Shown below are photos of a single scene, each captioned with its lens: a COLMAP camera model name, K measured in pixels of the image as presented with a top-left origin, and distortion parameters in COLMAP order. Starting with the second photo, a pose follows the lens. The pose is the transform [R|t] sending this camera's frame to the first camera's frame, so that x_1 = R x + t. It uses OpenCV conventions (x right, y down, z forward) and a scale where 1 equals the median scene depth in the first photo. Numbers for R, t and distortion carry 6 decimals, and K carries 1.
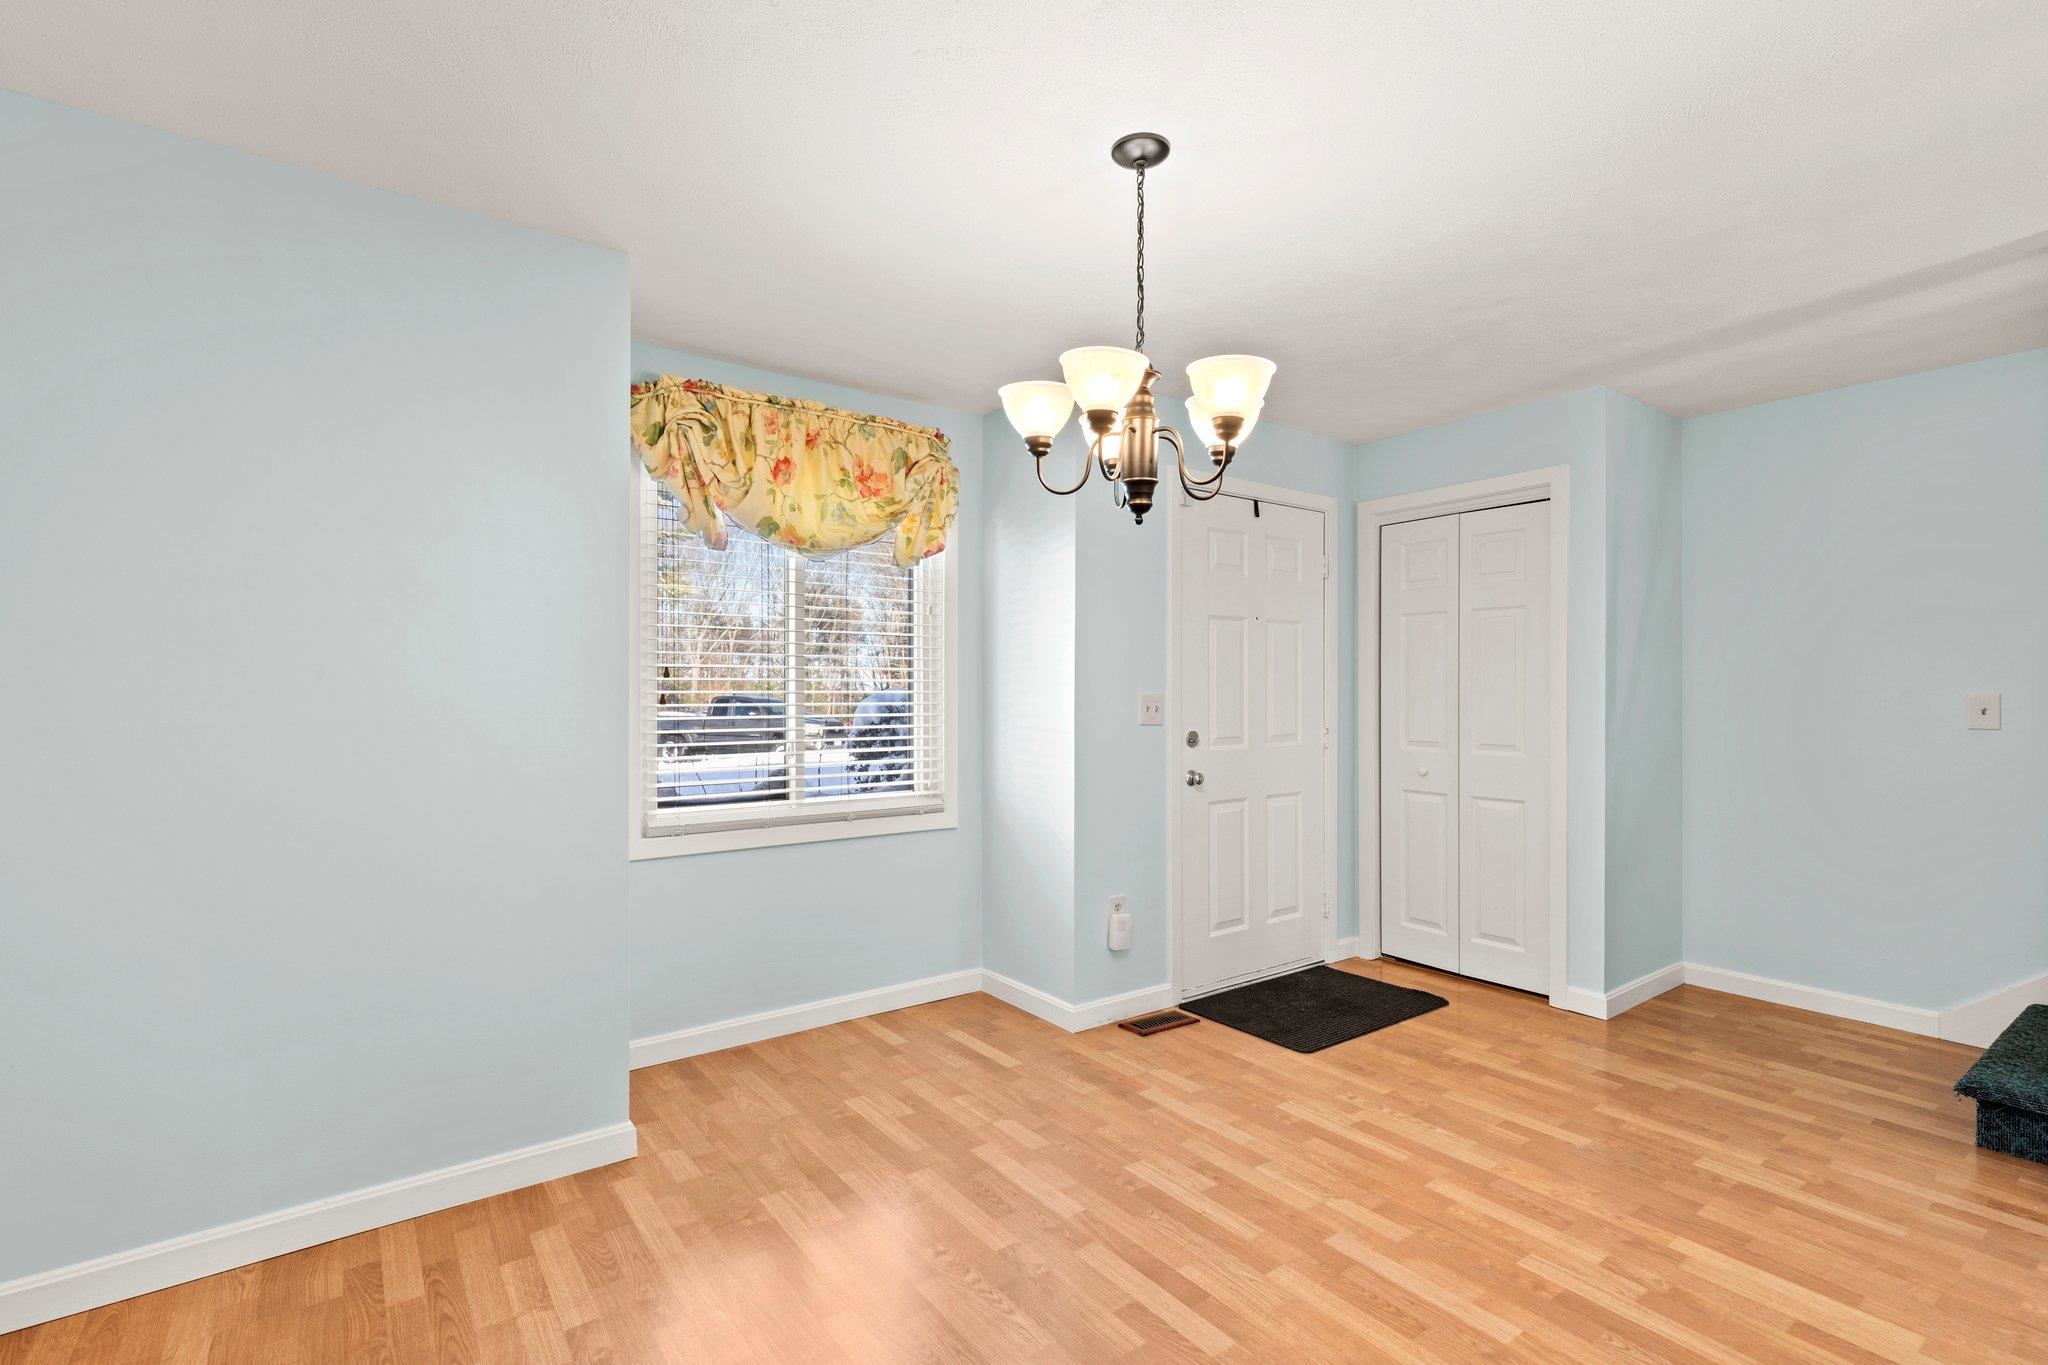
lens RADIAL K [[946.6, 0, 1017.7], [0, 946.6, 679.6], [0, 0, 1]] dist [0.002852, -0.000865]
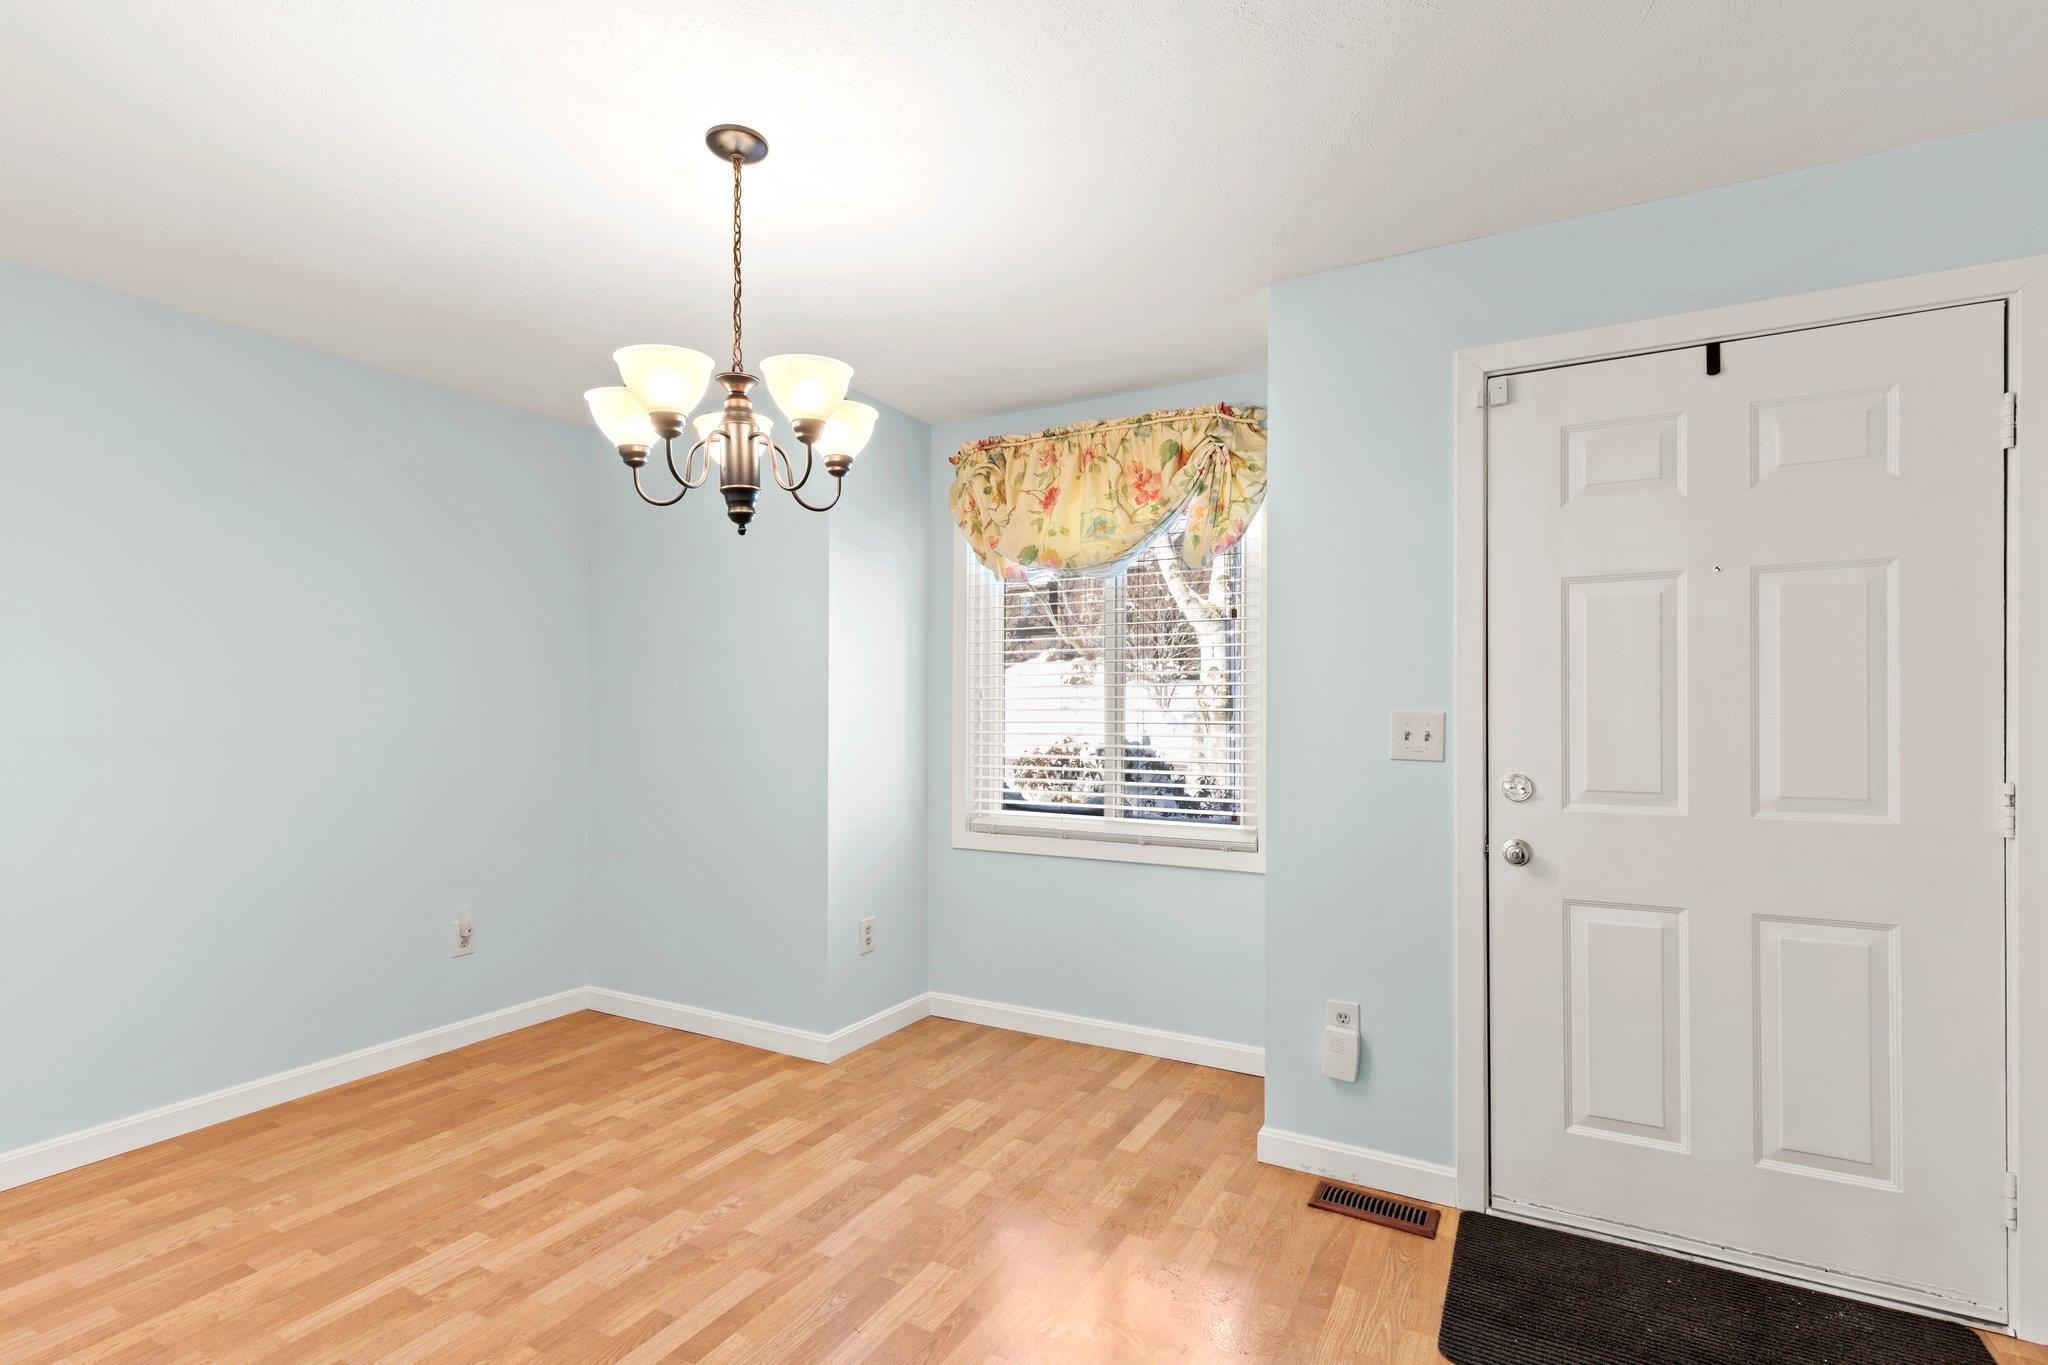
lens RADIAL K [[946.6, 0, 1018.5], [0, 946.6, 701.0], [0, 0, 1]] dist [0.002852, -0.000865]
pose [[0.423019, -0.008335, -0.906083, 0.705119], [0.012061, 0.999921, -0.003567, 0.006662], [0.906041, -0.009420, 0.423086, 0.538817]]
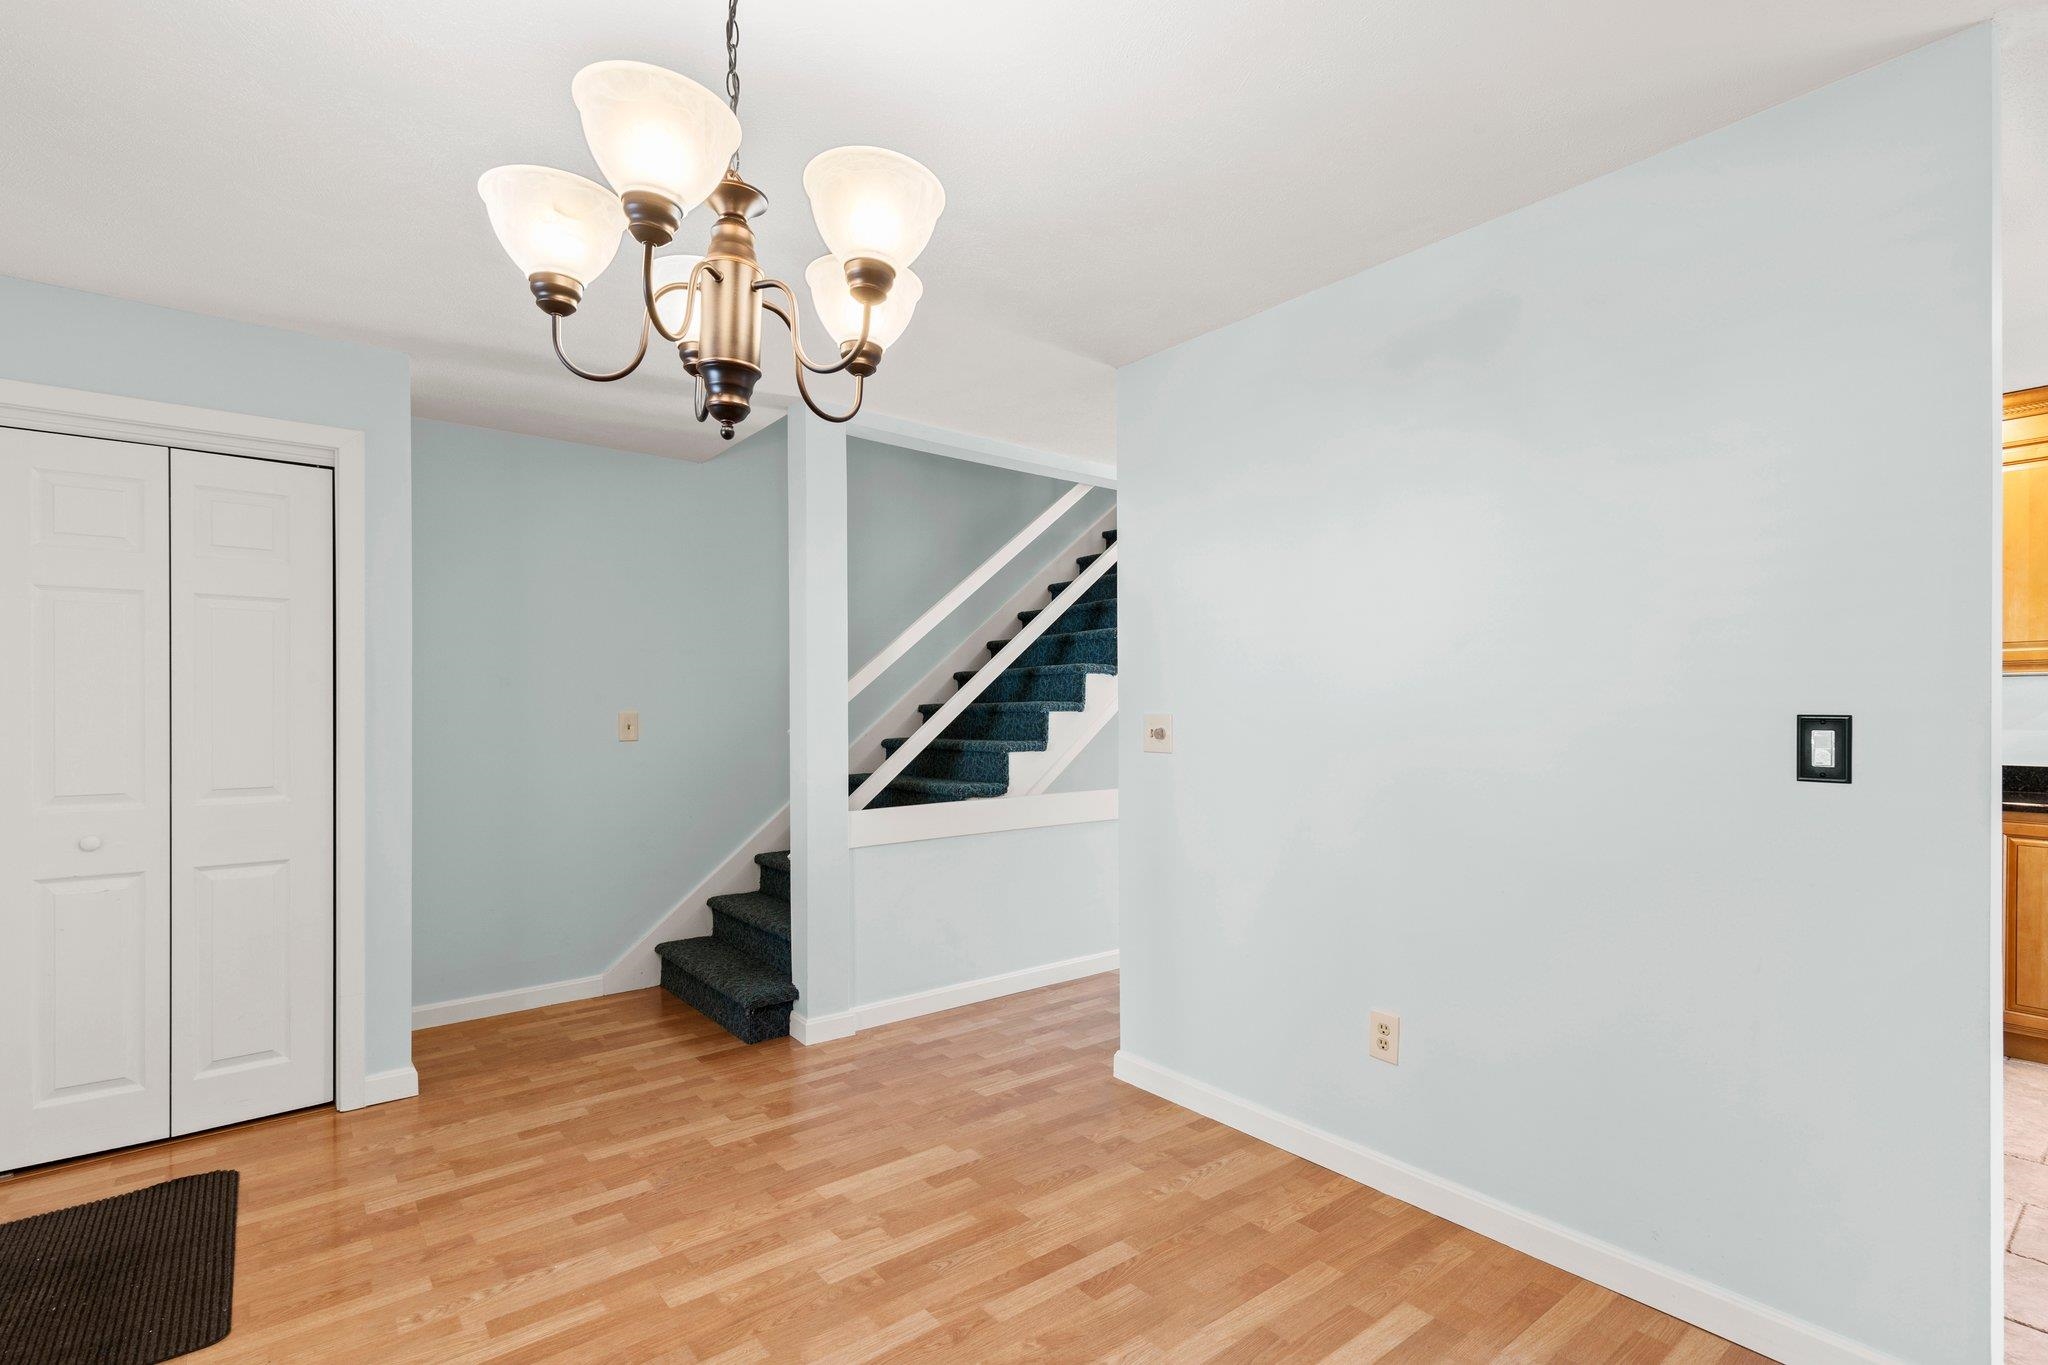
lens RADIAL K [[946.6, 0, 1076.9], [0, 946.6, 717.2], [0, 0, 1]] dist [0.002852, -0.000865]
pose [[-0.066917, -0.010157, 0.997707, -0.313413], [-0.005505, 0.999937, 0.009811, 0.005569], [-0.997743, -0.004836, -0.066968, 0.529213]]
